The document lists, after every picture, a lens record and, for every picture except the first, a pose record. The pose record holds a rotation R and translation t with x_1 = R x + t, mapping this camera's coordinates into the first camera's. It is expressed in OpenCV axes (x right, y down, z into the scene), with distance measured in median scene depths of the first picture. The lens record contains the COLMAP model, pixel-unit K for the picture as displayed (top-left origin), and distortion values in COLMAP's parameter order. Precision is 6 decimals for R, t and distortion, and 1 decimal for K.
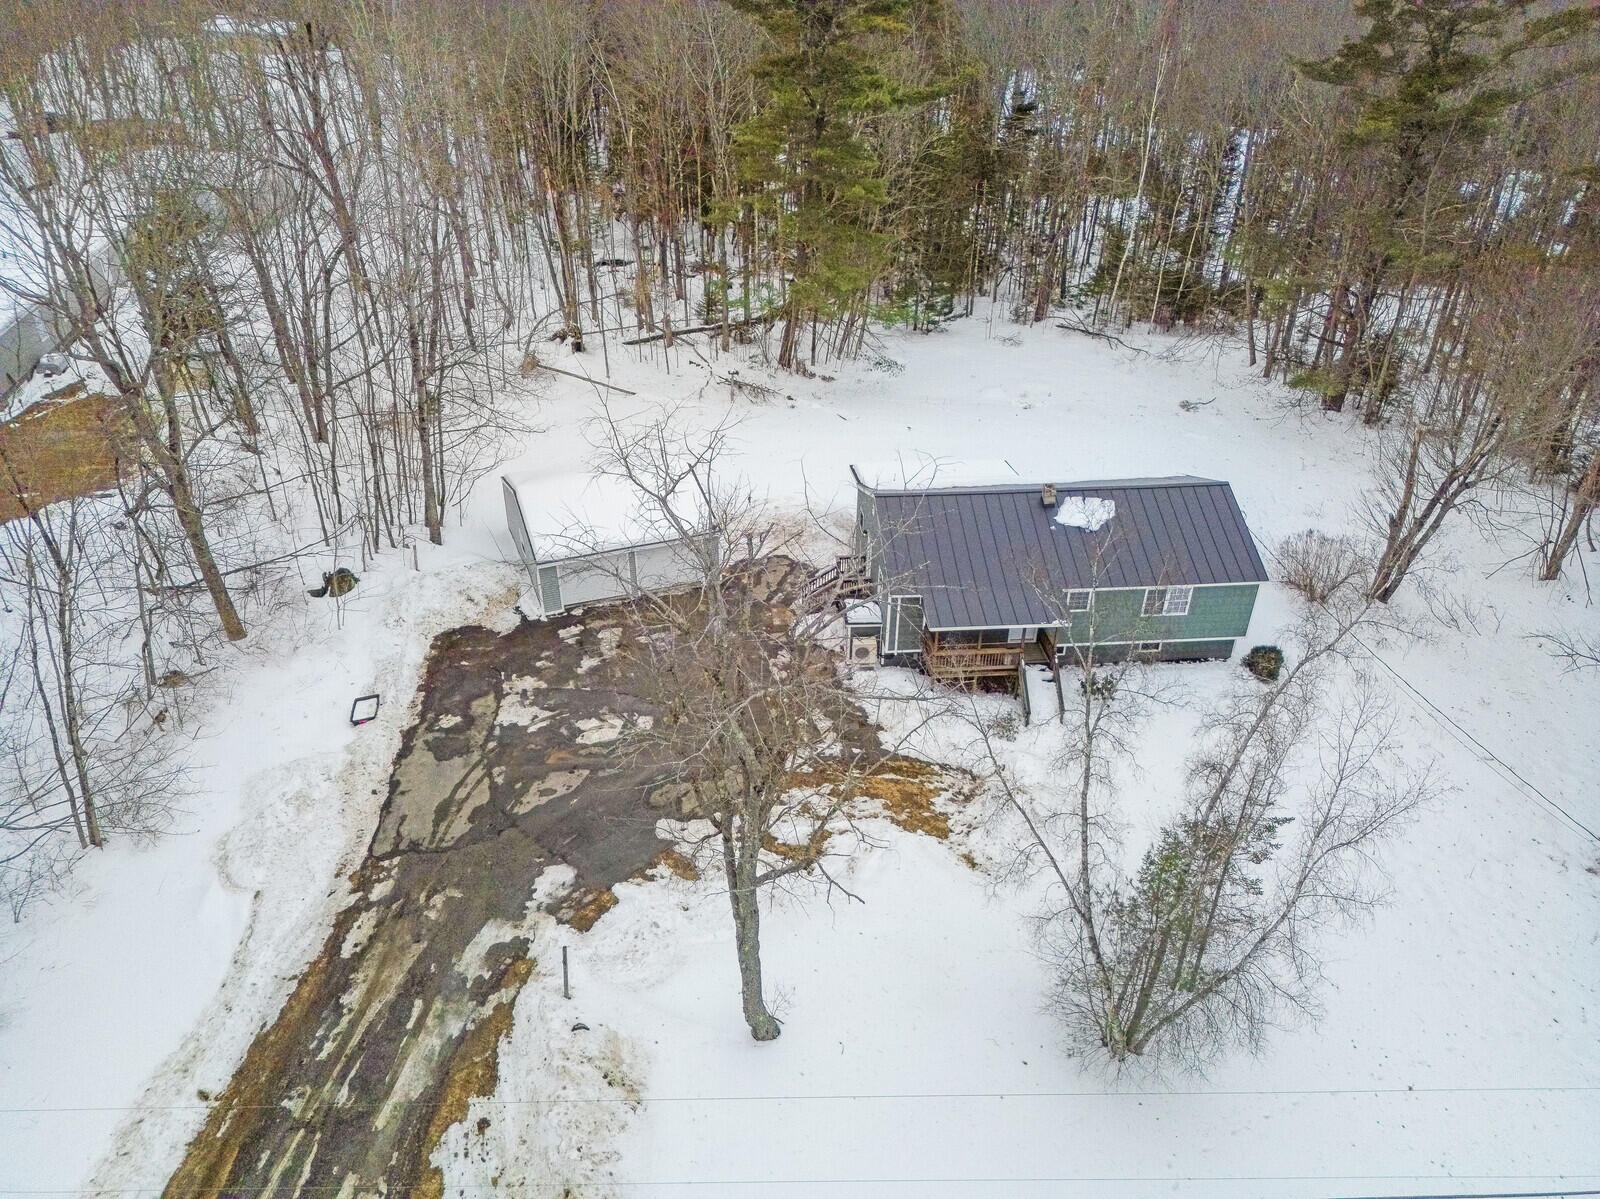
lens RADIAL K [[1112.5, 0, 800.0], [0, 1112.5, 599.5], [0, 0, 1]] dist [0.065443, -0.056661]
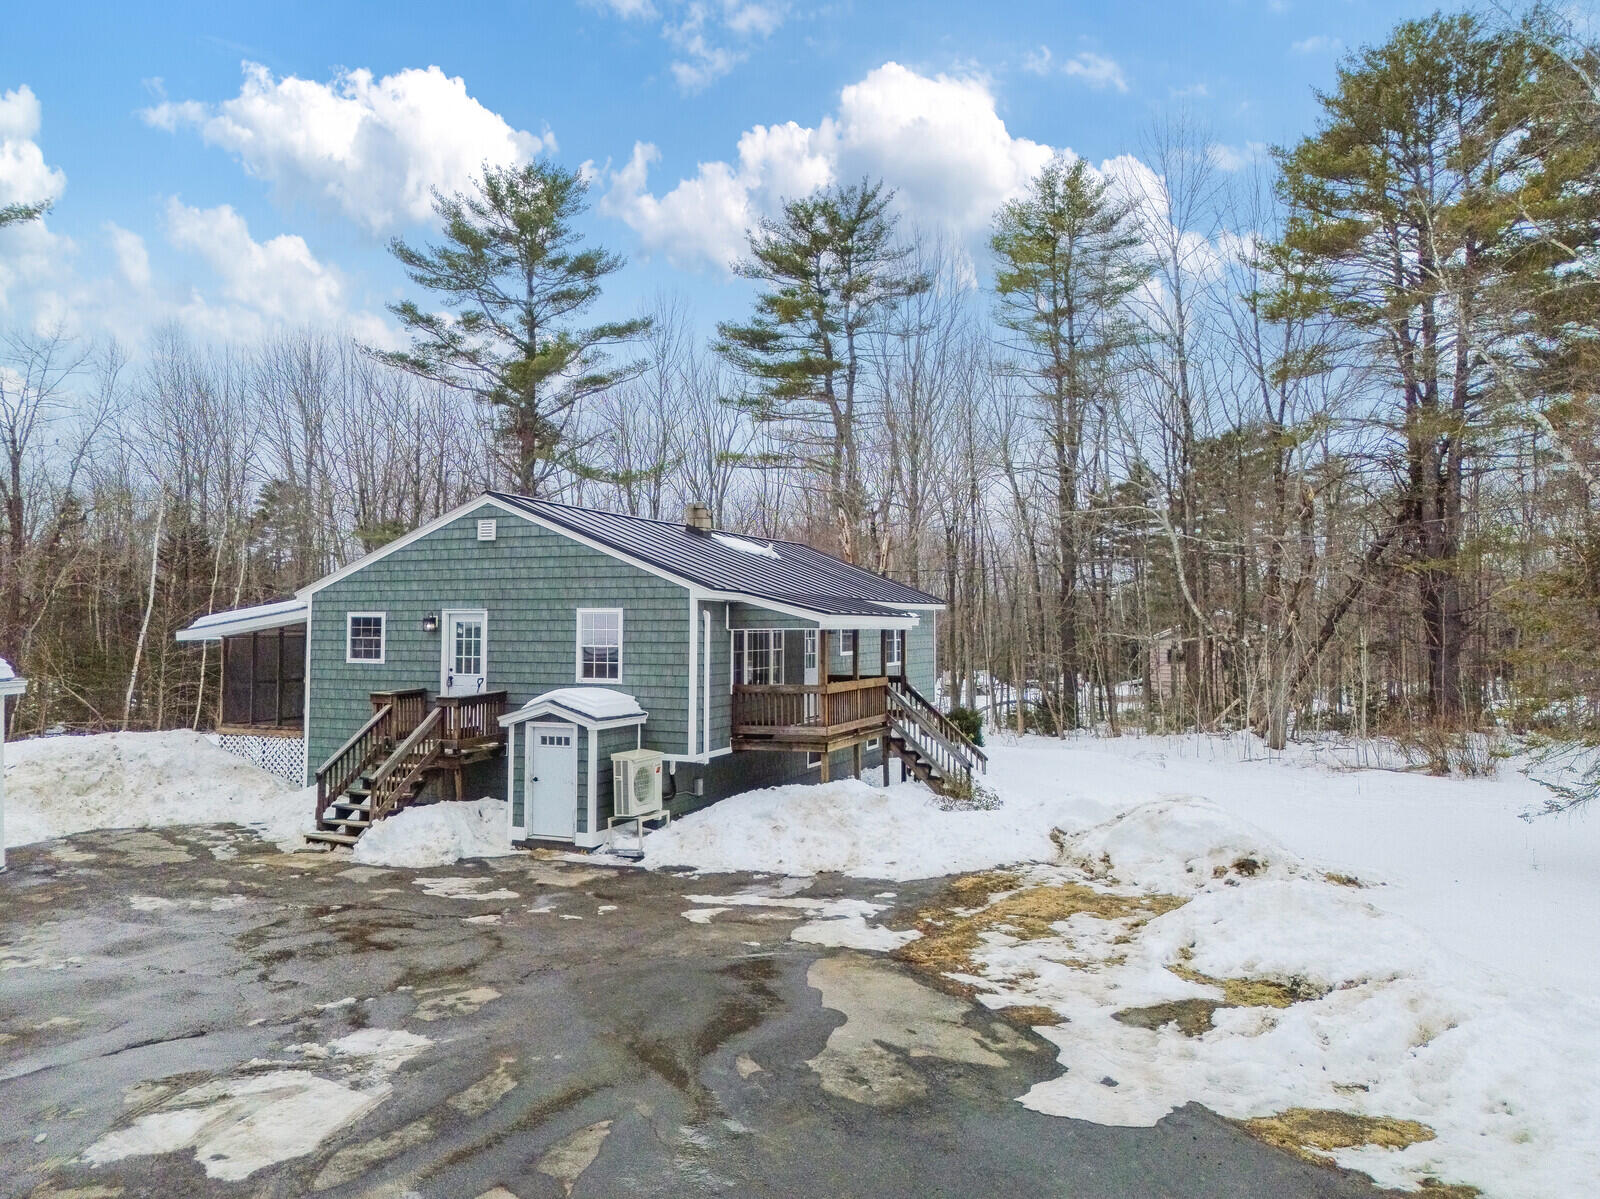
lens RADIAL K [[1121.0, 0, 802.1], [0, 1121.0, 573.0], [0, 0, 1]] dist [0.061402, -0.053013]
pose [[0.467163, 0.036975, 0.883398, -0.315853], [0.478957, 0.829252, -0.287994, 0.144193], [-0.743209, 0.557650, 0.369686, 0.833989]]
